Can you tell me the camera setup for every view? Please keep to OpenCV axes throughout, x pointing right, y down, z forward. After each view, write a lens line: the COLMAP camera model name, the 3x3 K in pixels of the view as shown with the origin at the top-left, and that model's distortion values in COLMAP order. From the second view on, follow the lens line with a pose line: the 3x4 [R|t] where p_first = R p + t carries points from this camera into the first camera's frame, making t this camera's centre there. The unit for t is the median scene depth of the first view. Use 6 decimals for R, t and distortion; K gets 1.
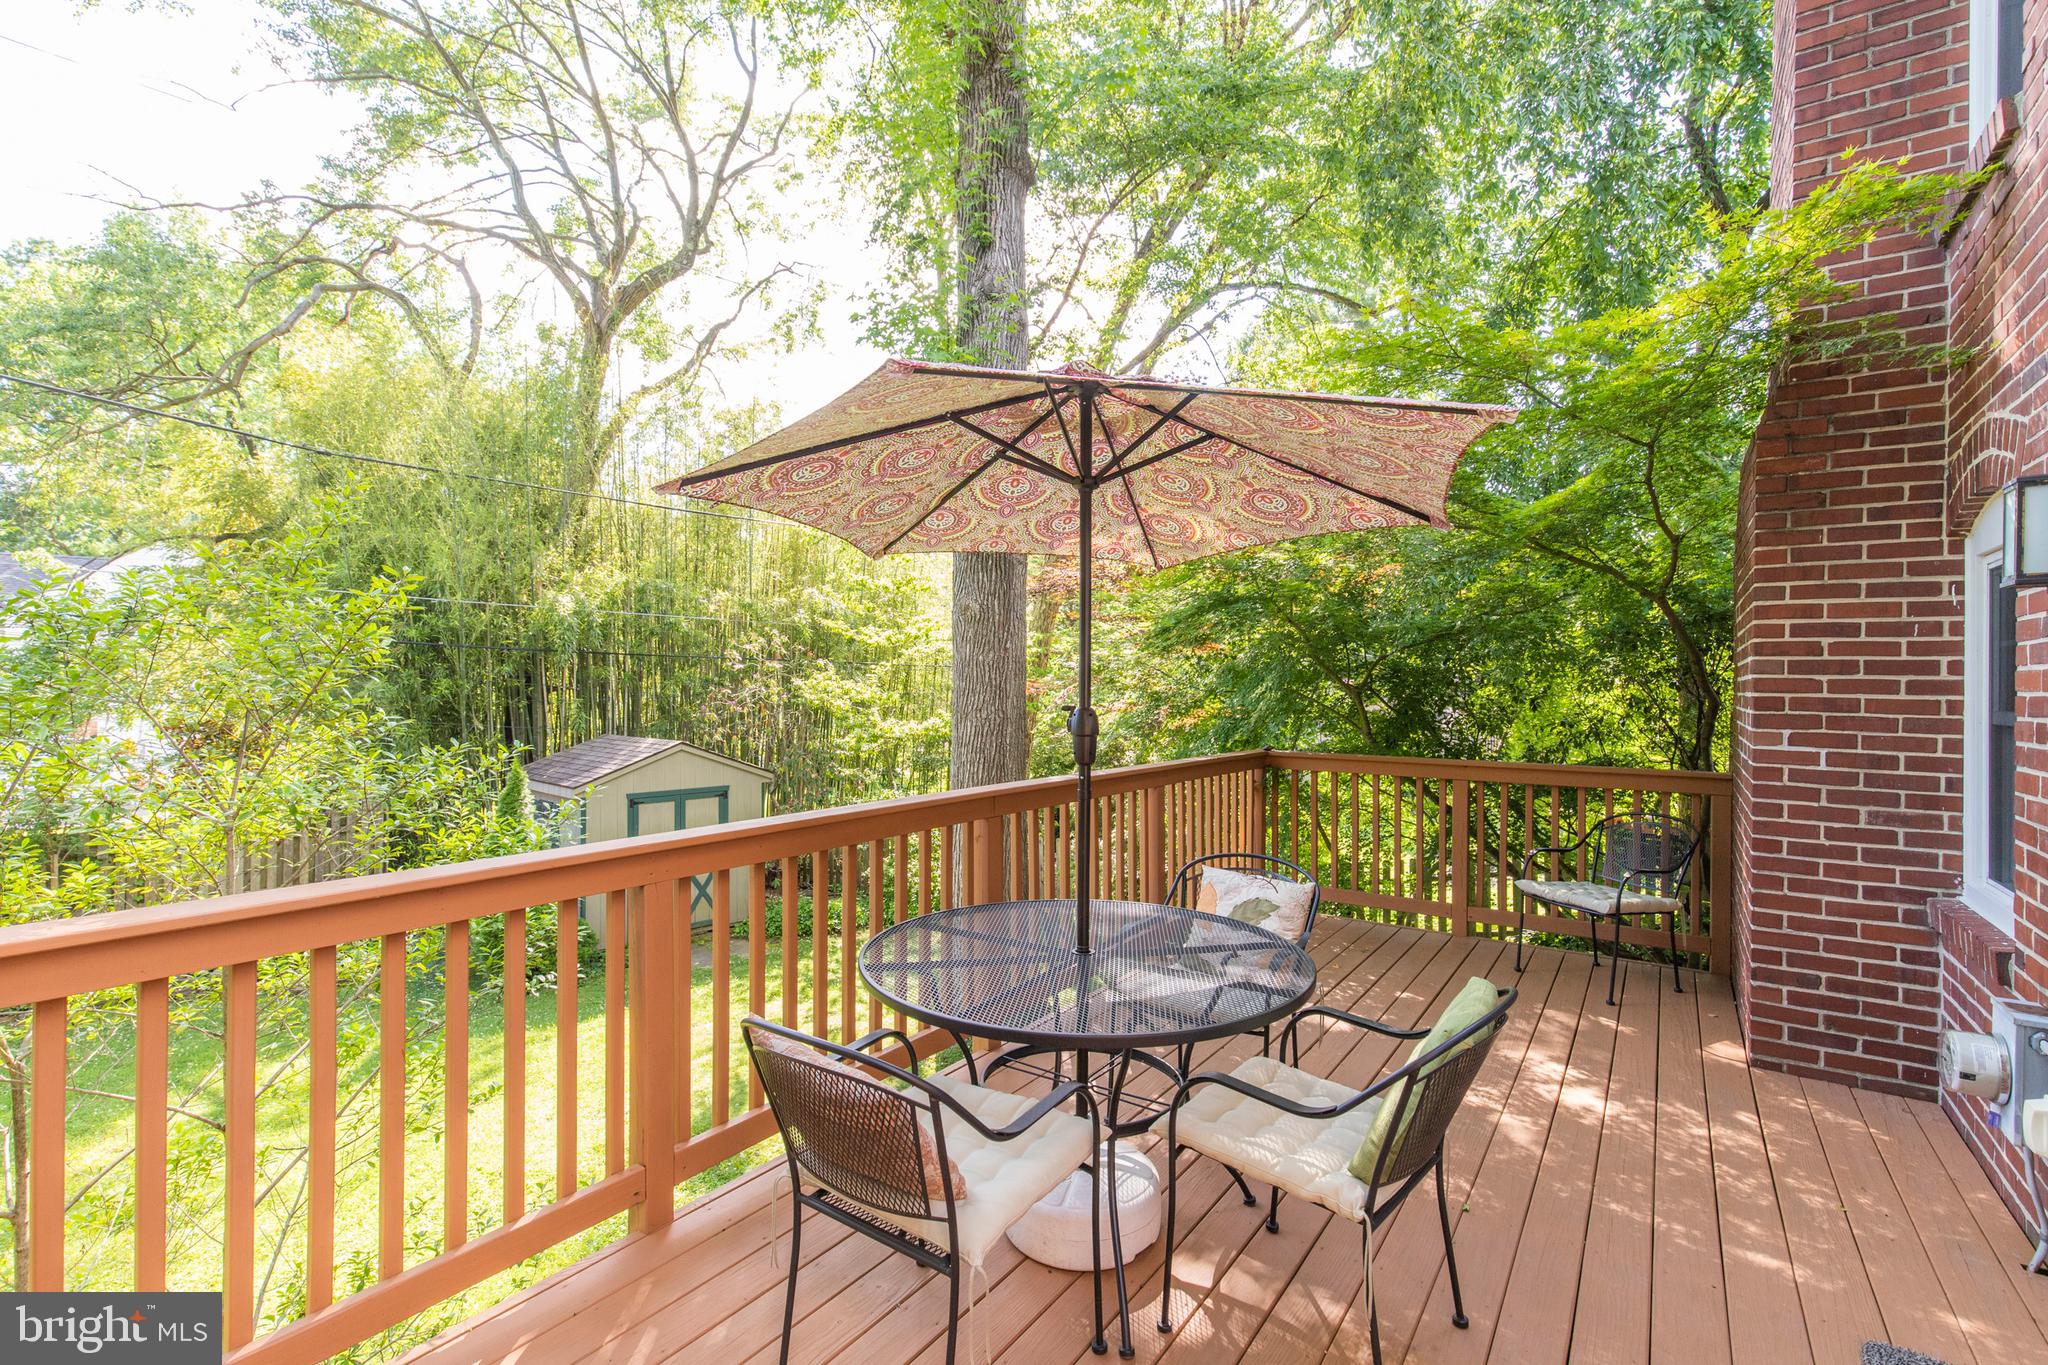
lens RADIAL K [[921.1, 0, 1014.8], [0, 921.1, 689.6], [0, 0, 1]] dist [-0.000421, -0.000026]
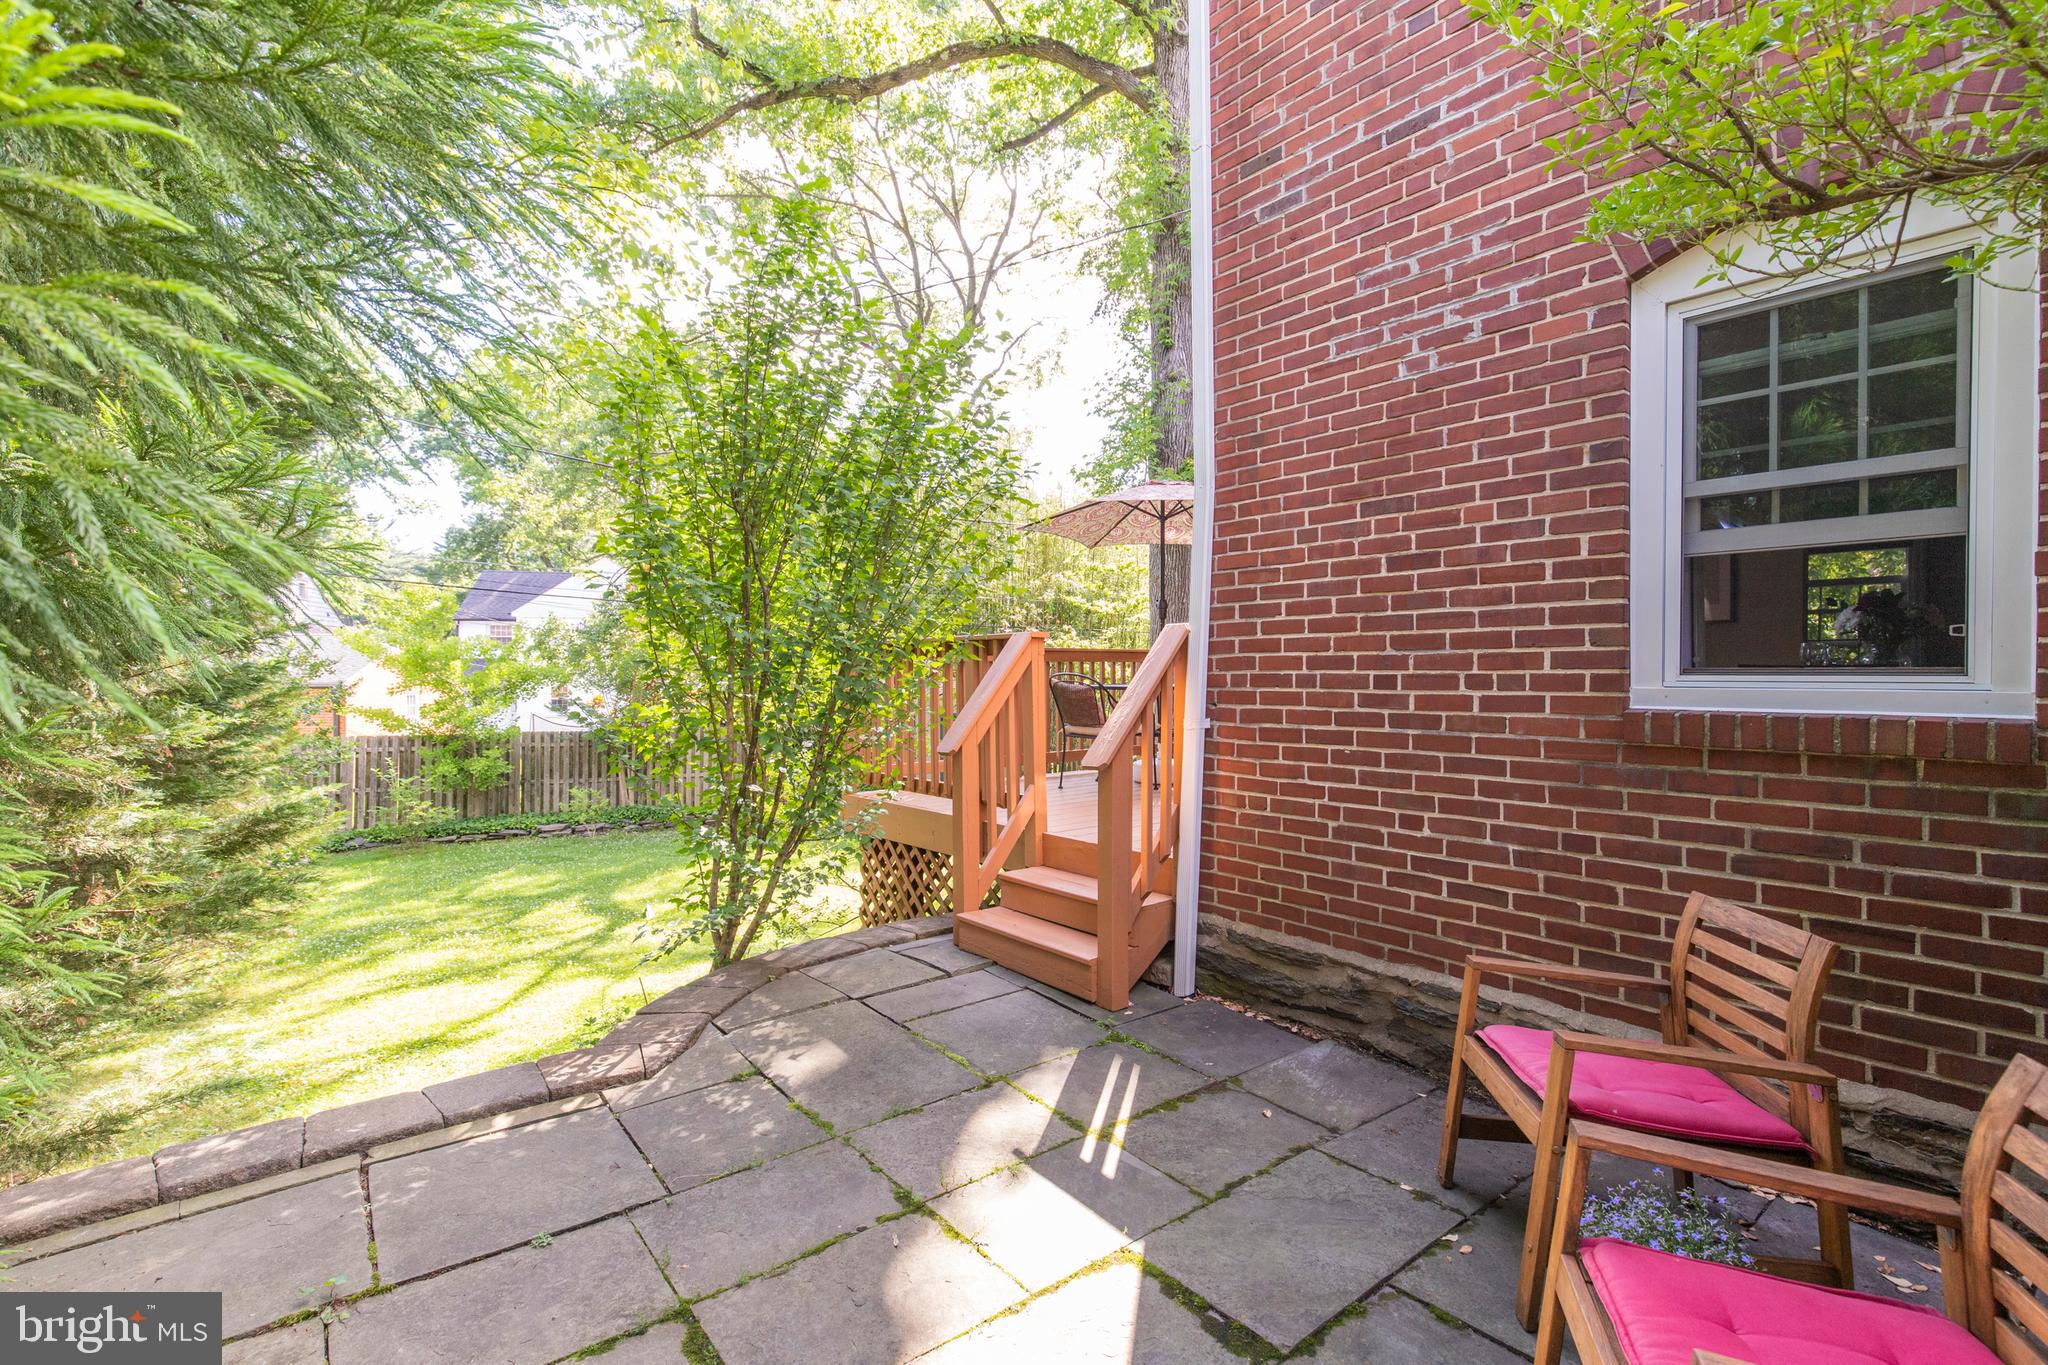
lens RADIAL K [[921.1, 0, 1016.0], [0, 921.1, 681.2], [0, 0, 1]] dist [-0.000421, -0.000026]
pose [[0.966337, -0.002001, -0.257272, 0.059301], [0.001902, 0.999998, -0.000633, 0.042970], [0.257273, 0.000122, 0.966339, -0.287667]]
